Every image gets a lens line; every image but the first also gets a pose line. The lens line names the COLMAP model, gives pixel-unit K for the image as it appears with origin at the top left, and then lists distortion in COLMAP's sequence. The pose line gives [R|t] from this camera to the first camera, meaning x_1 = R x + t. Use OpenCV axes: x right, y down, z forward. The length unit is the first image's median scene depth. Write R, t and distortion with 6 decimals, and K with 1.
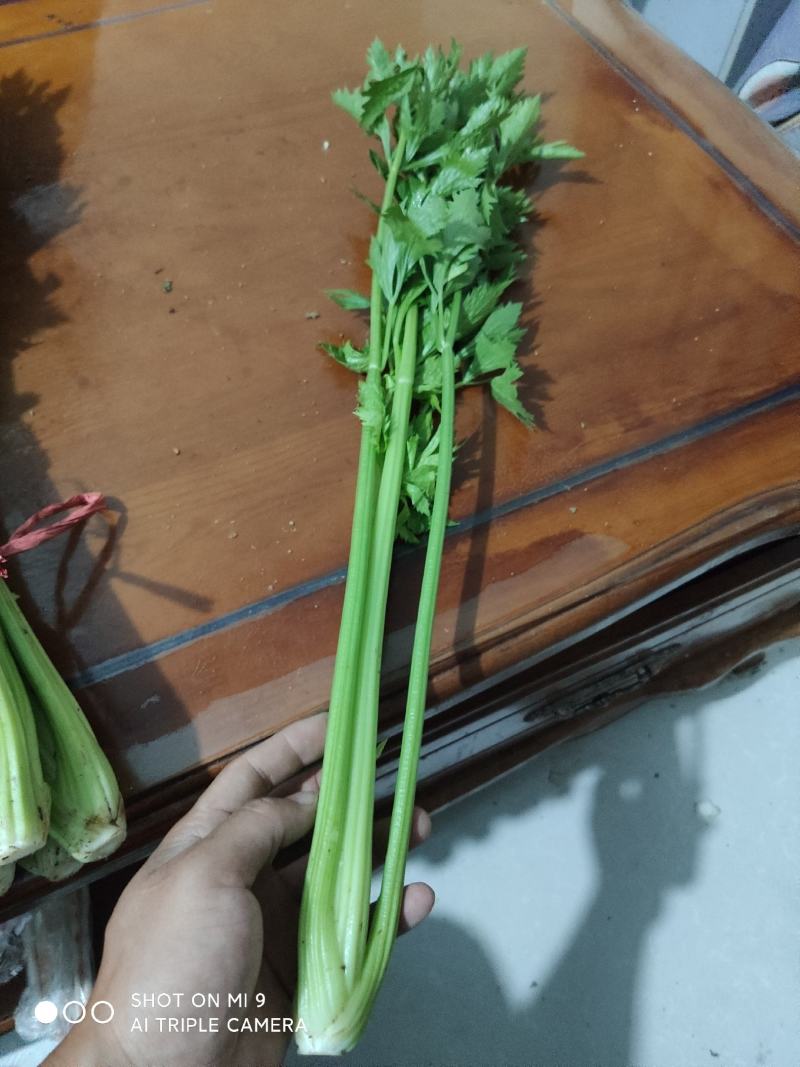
lens RADIAL K [[823.8, 0, 392.2], [0, 823.8, 528.8], [0, 0, 1]] dist [0.057007, -0.113126]
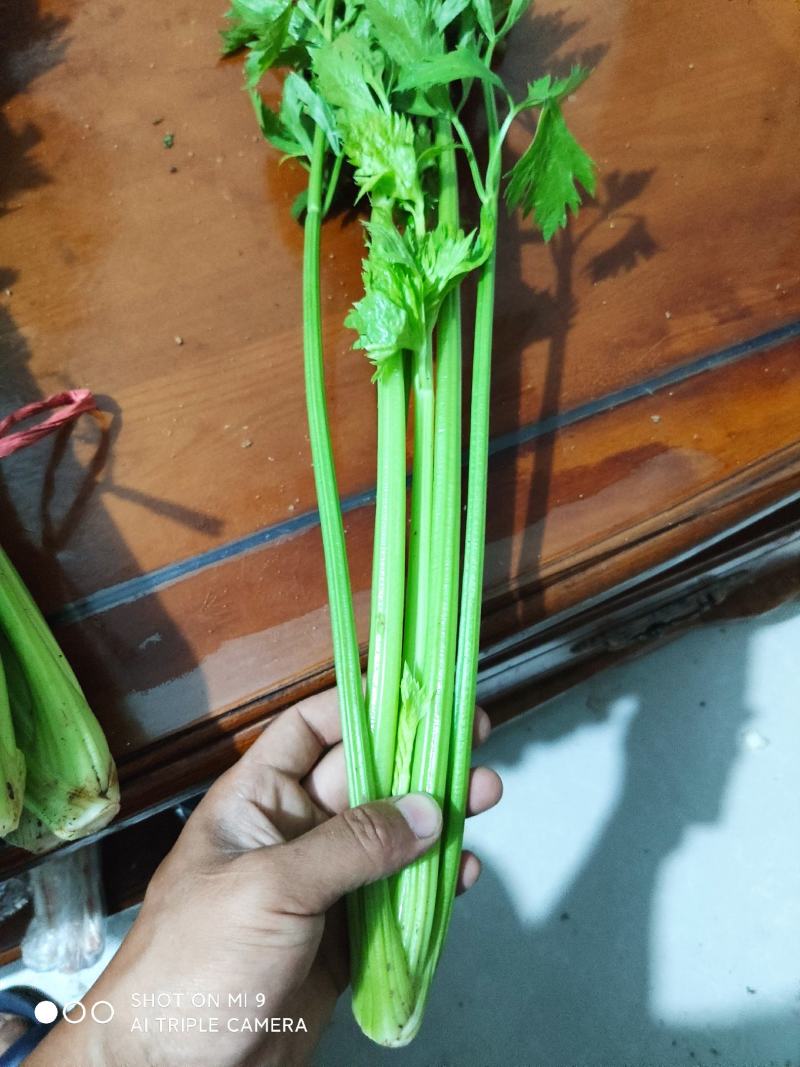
lens RADIAL K [[844.2, 0, 400.0], [0, 844.2, 533.5], [0, 0, 1]] dist [0.001559, -0.012871]
pose [[0.999744, 0.016819, -0.015117, -0.022871], [-0.014865, 0.992521, 0.121168, -0.007495], [0.017042, -0.120912, 0.992517, 0.142941]]
